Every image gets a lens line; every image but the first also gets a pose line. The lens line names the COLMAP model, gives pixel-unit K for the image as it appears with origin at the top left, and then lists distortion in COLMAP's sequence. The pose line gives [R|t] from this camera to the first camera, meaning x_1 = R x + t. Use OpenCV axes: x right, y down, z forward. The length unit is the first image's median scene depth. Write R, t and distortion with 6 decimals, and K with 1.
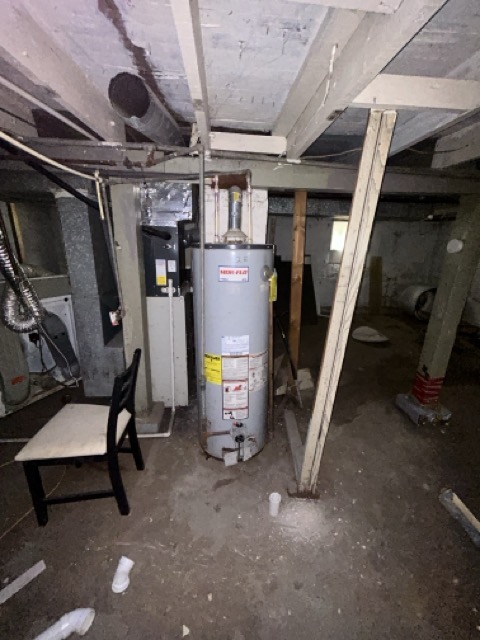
lens RADIAL K [[259.2, 0, 237.8], [0, 259.2, 320.2], [0, 0, 1]] dist [-0.001908, 0.000244]
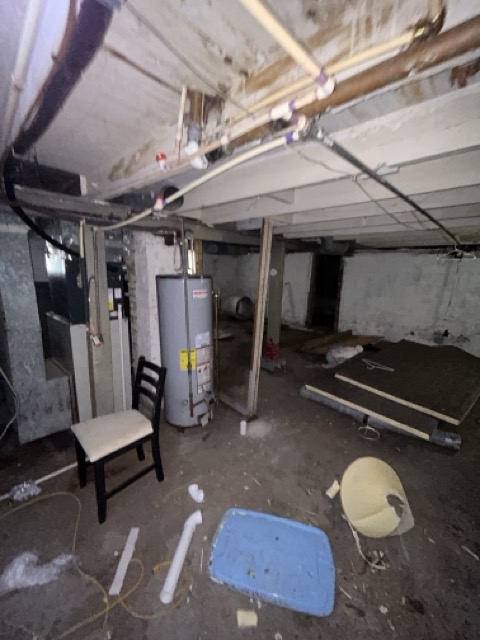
lens RADIAL K [[259.2, 0, 240.5], [0, 259.2, 320.3], [0, 0, 1]] dist [-0.001908, 0.000244]
pose [[0.745105, -0.141335, 0.651800, -0.773955], [0.190735, 0.981628, -0.005185, 0.033348], [-0.639092, 0.128185, 0.758373, -0.307638]]
